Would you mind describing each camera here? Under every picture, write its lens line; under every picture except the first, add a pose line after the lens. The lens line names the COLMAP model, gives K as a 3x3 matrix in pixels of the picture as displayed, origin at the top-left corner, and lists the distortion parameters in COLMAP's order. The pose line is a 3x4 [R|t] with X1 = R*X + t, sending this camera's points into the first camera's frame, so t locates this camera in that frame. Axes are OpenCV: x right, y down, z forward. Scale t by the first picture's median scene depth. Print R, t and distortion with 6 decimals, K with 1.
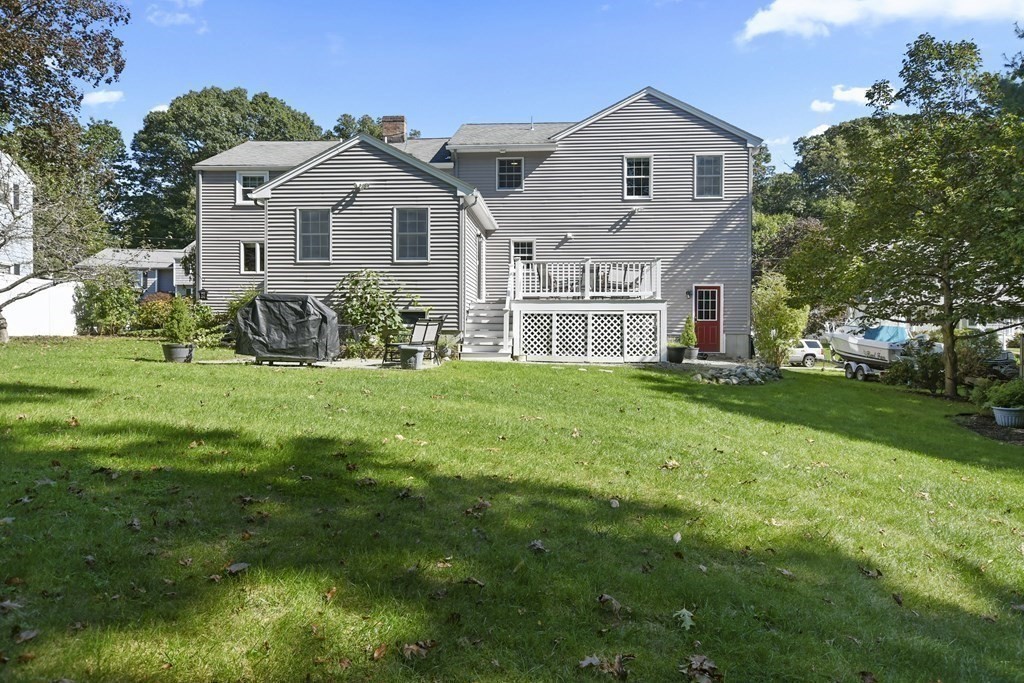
lens RADIAL K [[682.8, 0, 510.9], [0, 682.8, 343.3], [0, 0, 1]] dist [-0.006329, -0.002142]
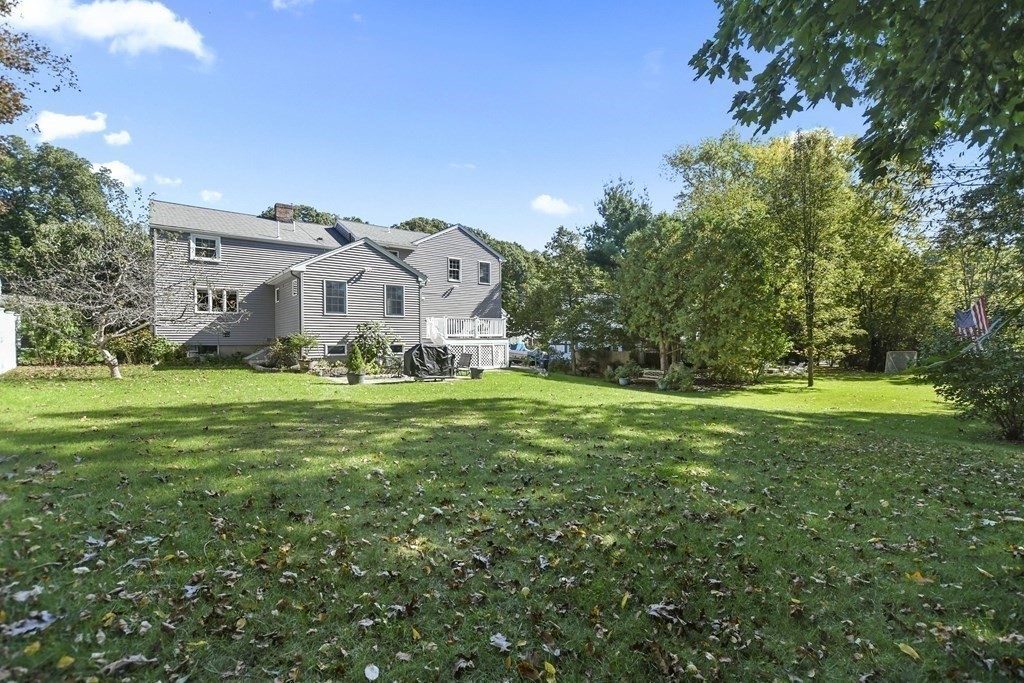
lens RADIAL K [[451.2, 0, 511.7], [0, 451.2, 343.5], [0, 0, 1]] dist [-0.021110, 0.001203]
pose [[0.728160, -0.015005, 0.685243, -0.567334], [0.014633, 0.999873, 0.006345, -0.043092], [-0.685251, 0.005407, 0.728287, -0.024552]]
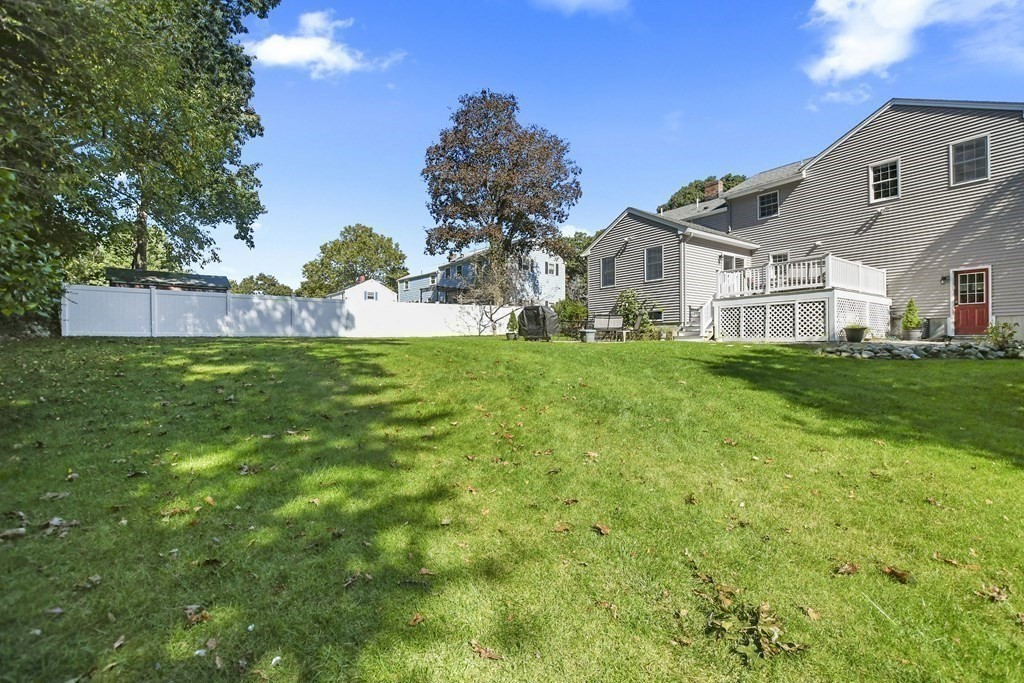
lens RADIAL K [[451.2, 0, 511.2], [0, 451.2, 339.9], [0, 0, 1]] dist [-0.021110, 0.001203]
pose [[0.622098, -0.013304, -0.782826, 0.374778], [0.002812, 0.999887, -0.014758, 0.027395], [0.782934, 0.006979, 0.622066, 0.065594]]
